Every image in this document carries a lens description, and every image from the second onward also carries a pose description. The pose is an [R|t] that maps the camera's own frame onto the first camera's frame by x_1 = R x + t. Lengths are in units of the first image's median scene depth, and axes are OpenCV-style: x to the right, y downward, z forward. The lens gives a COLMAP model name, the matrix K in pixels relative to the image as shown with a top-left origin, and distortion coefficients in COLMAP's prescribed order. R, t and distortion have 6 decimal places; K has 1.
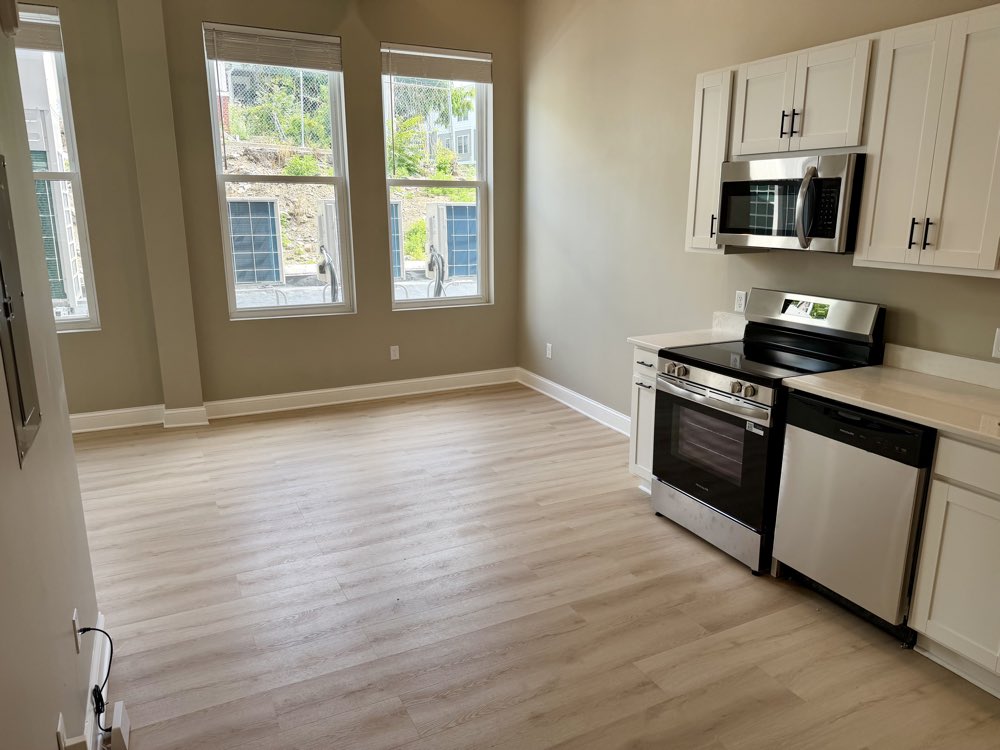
lens RADIAL K [[705.4, 0, 503.4], [0, 705.4, 368.7], [0, 0, 1]] dist [0.025844, -0.039342]
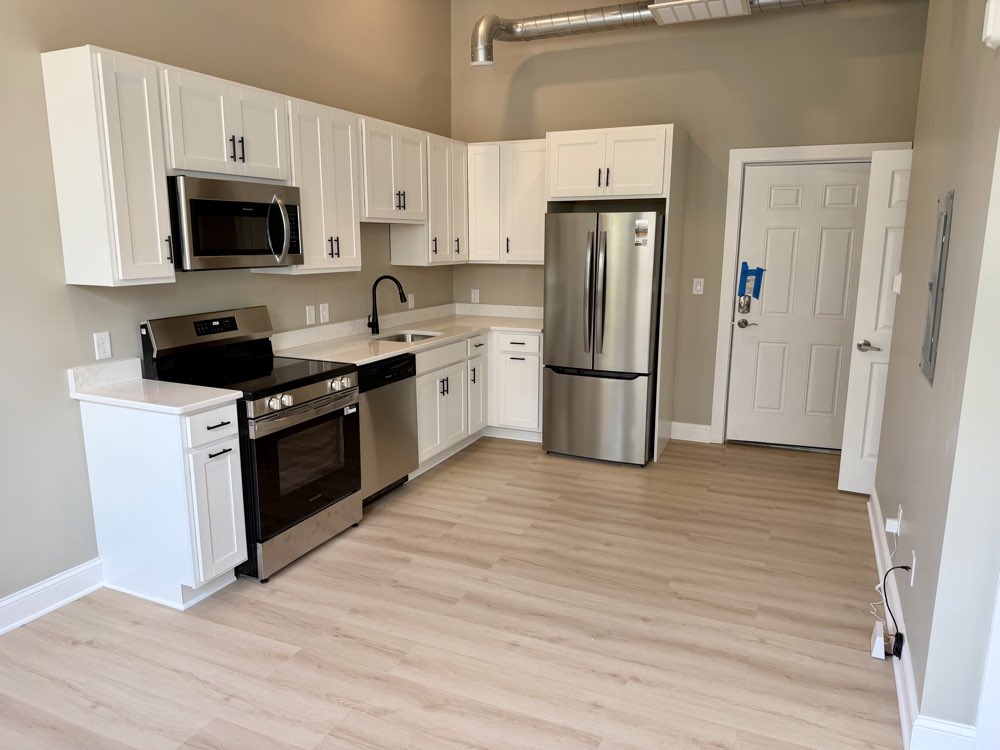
lens RADIAL K [[705.4, 0, 499.7], [0, 705.4, 376.1], [0, 0, 1]] dist [0.025844, -0.039342]
pose [[-0.648526, -0.161405, 0.743884, -0.605720], [0.147310, 0.932173, 0.330686, -0.288038], [-0.746803, 0.324039, -0.580762, 1.278647]]
